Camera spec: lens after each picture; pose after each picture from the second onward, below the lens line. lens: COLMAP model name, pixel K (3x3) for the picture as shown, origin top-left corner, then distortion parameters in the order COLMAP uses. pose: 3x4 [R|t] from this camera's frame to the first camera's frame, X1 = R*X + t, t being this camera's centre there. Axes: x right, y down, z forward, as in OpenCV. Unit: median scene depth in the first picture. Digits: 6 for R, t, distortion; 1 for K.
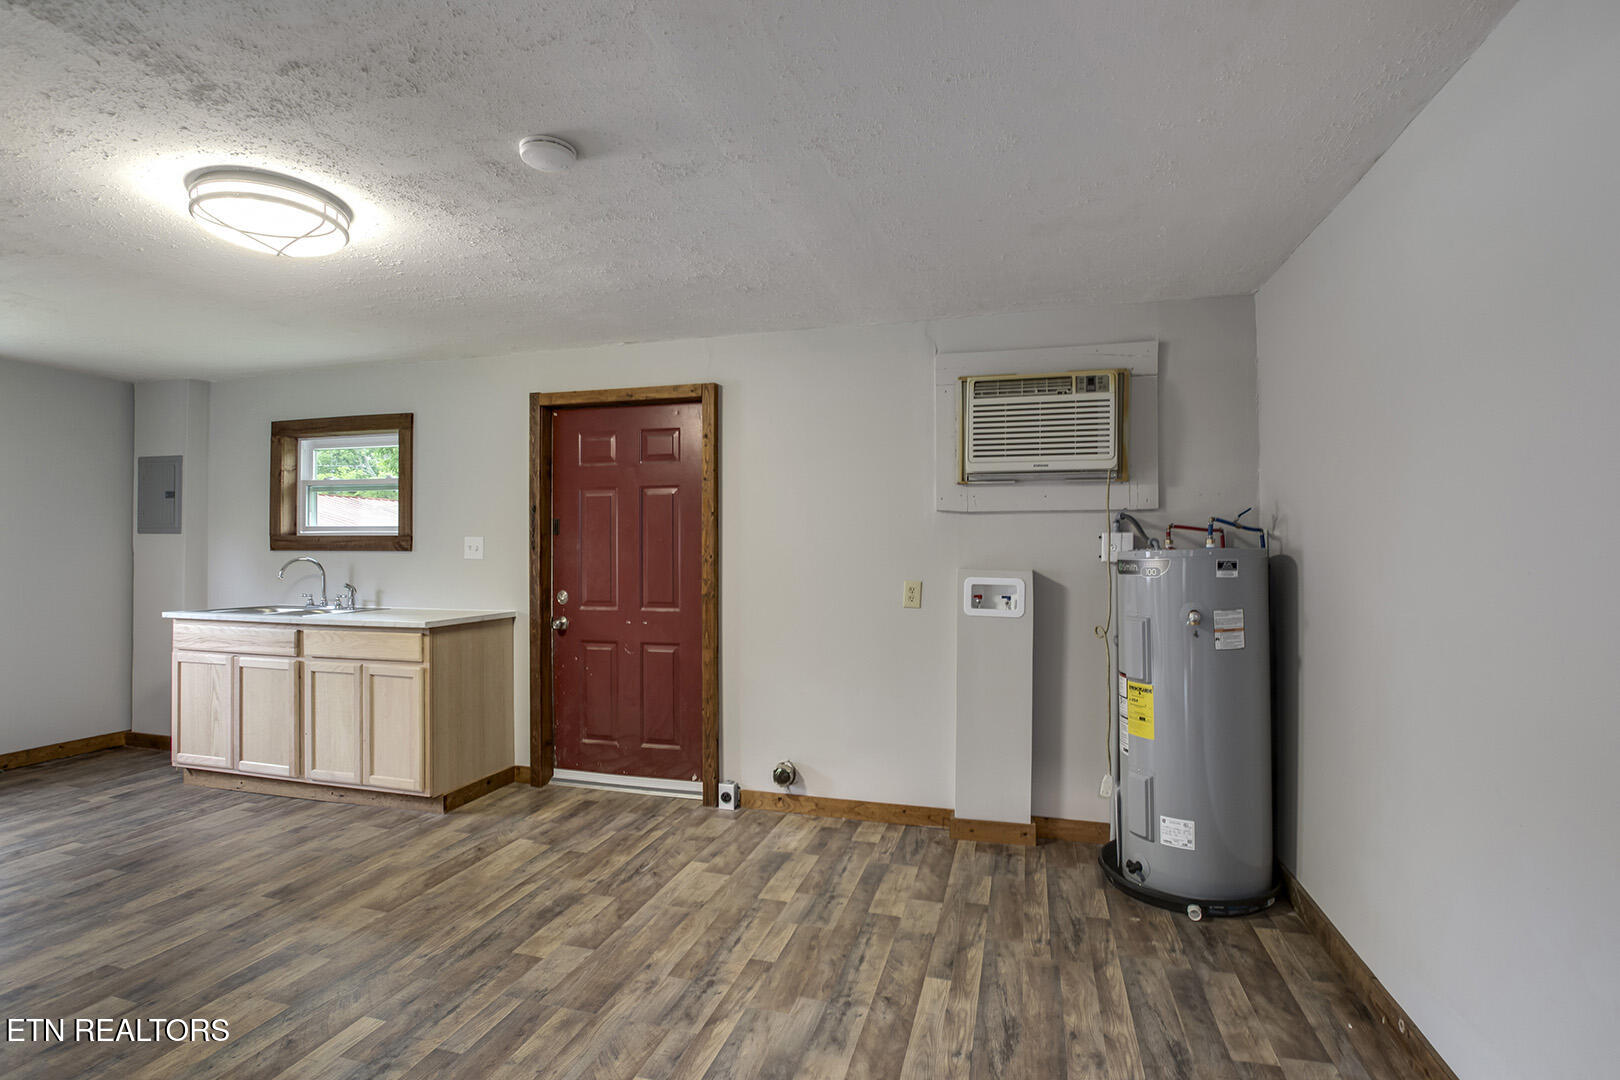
lens RADIAL K [[761.9, 0, 811.8], [0, 761.9, 549.6], [0, 0, 1]] dist [-0.025232, 0.004685]
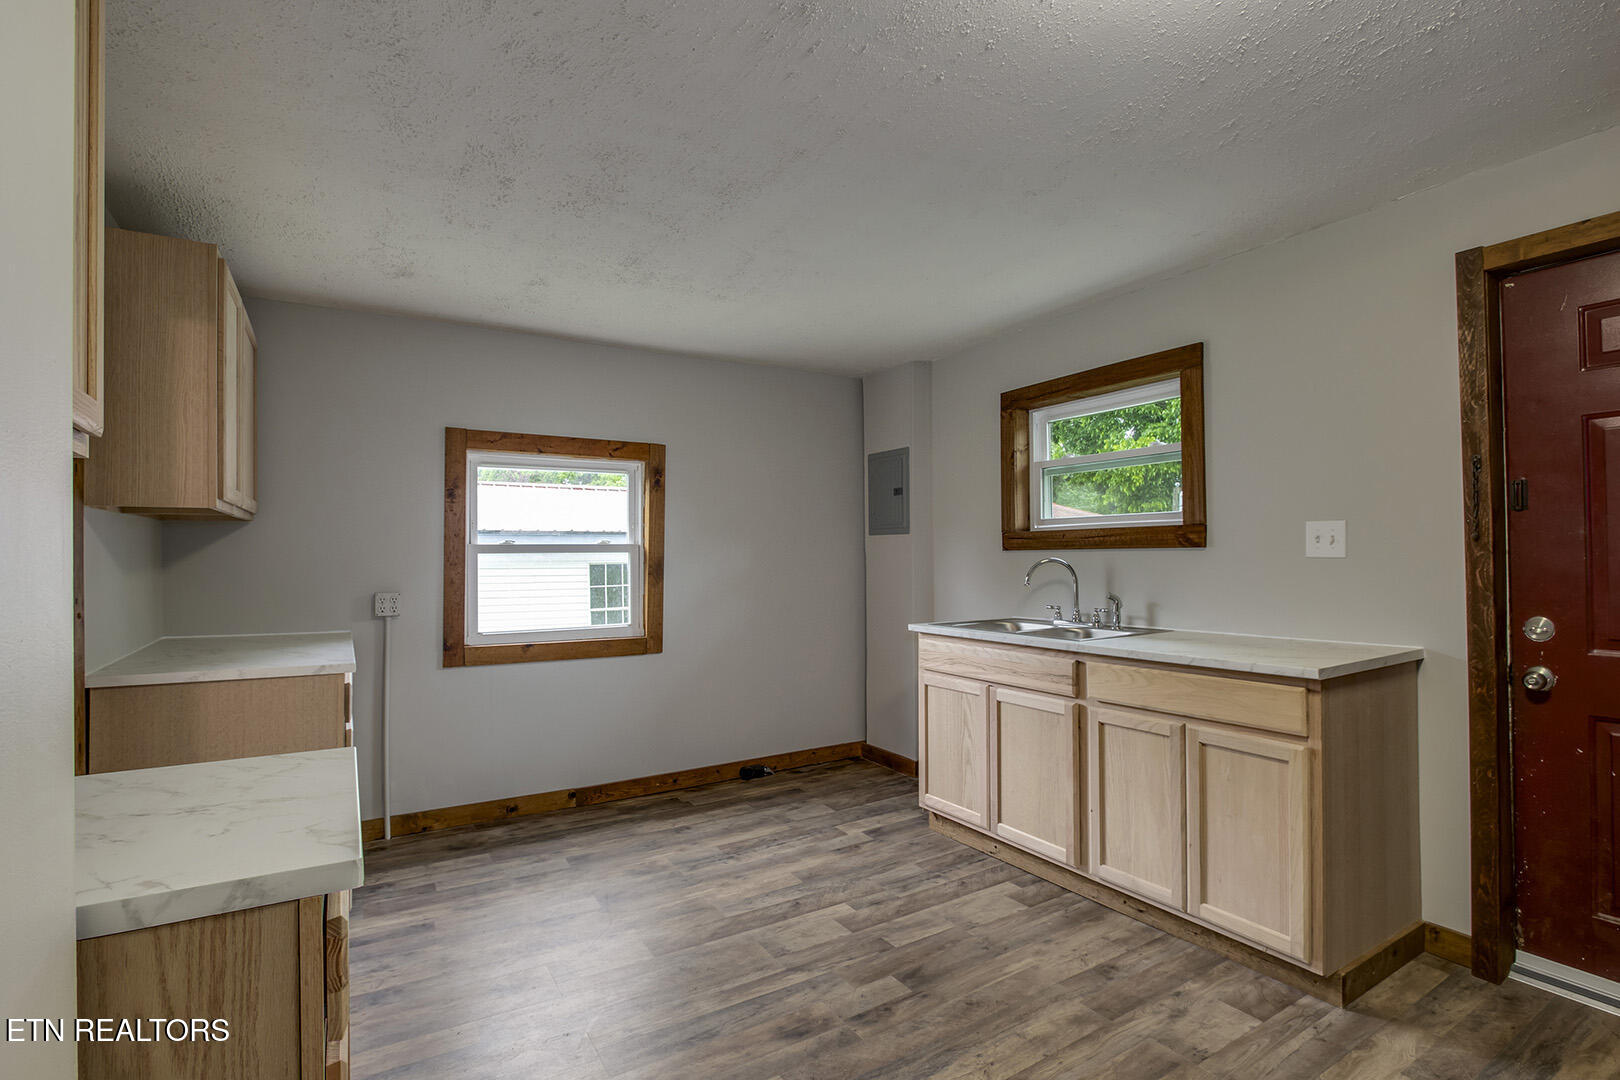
lens RADIAL K [[761.9, 0, 811.8], [0, 761.9, 549.6], [0, 0, 1]] dist [-0.025232, 0.004685]
pose [[0.731695, -0.017789, -0.681400, -0.361336], [0.016136, 0.999831, -0.008775, 0.004822], [0.681441, -0.004575, 0.731859, 0.297502]]
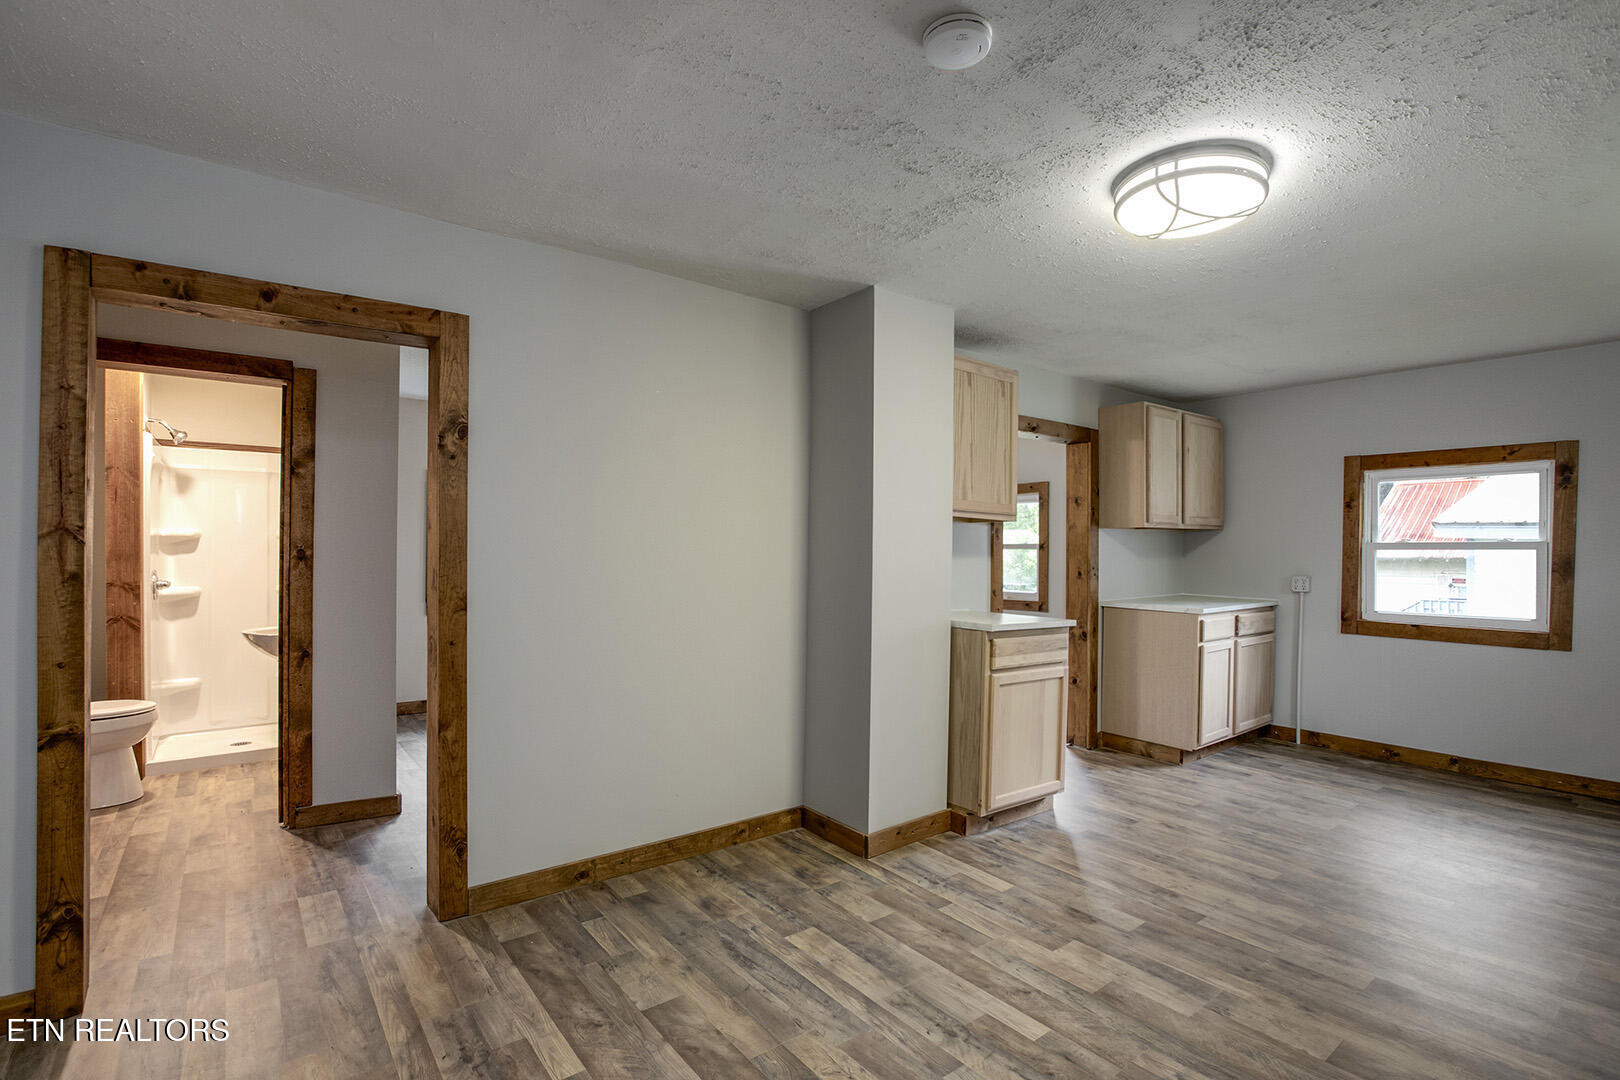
lens RADIAL K [[761.9, 0, 811.8], [0, 761.9, 549.6], [0, 0, 1]] dist [-0.025232, 0.004685]
pose [[-0.595692, -0.009100, -0.803161, 0.192598], [-0.003406, 0.999955, -0.008803, 0.008324], [0.803206, -0.002508, -0.595697, 0.692580]]
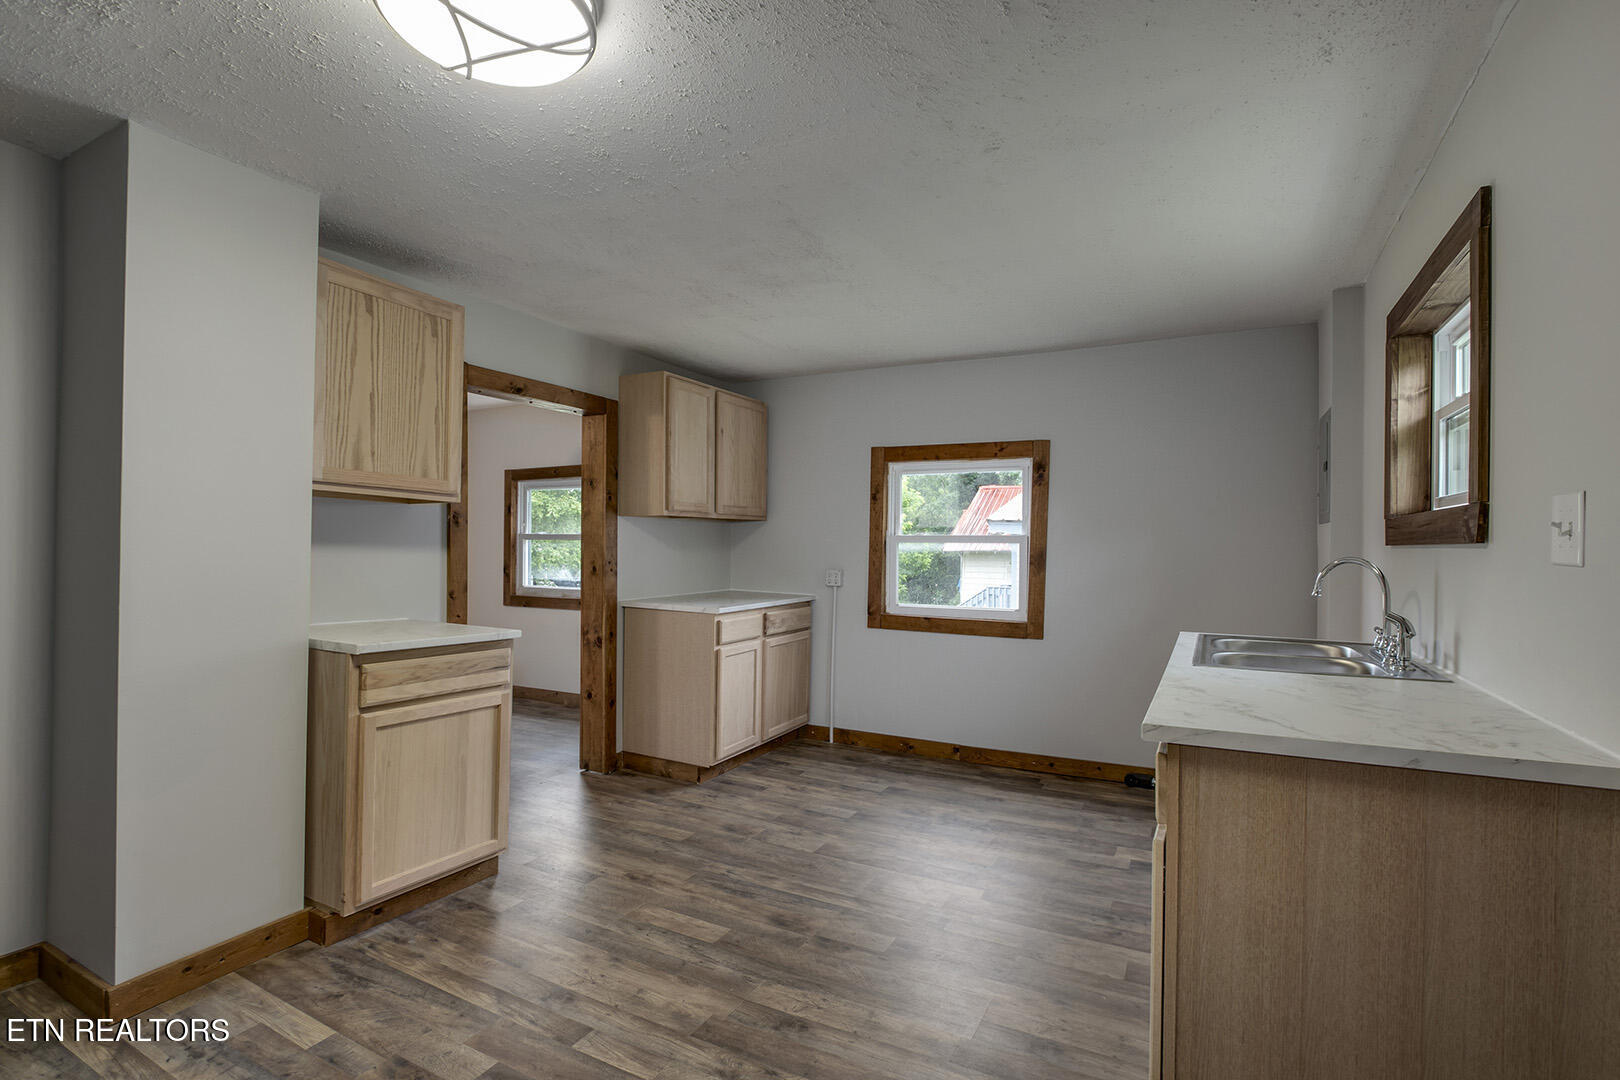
lens RADIAL K [[761.9, 0, 811.8], [0, 761.9, 549.6], [0, 0, 1]] dist [-0.025232, 0.004685]
pose [[-0.208416, -0.002368, -0.978037, -0.093766], [-0.004447, 0.999989, -0.001474, 0.008368], [0.978030, 0.004042, -0.208424, 0.818481]]
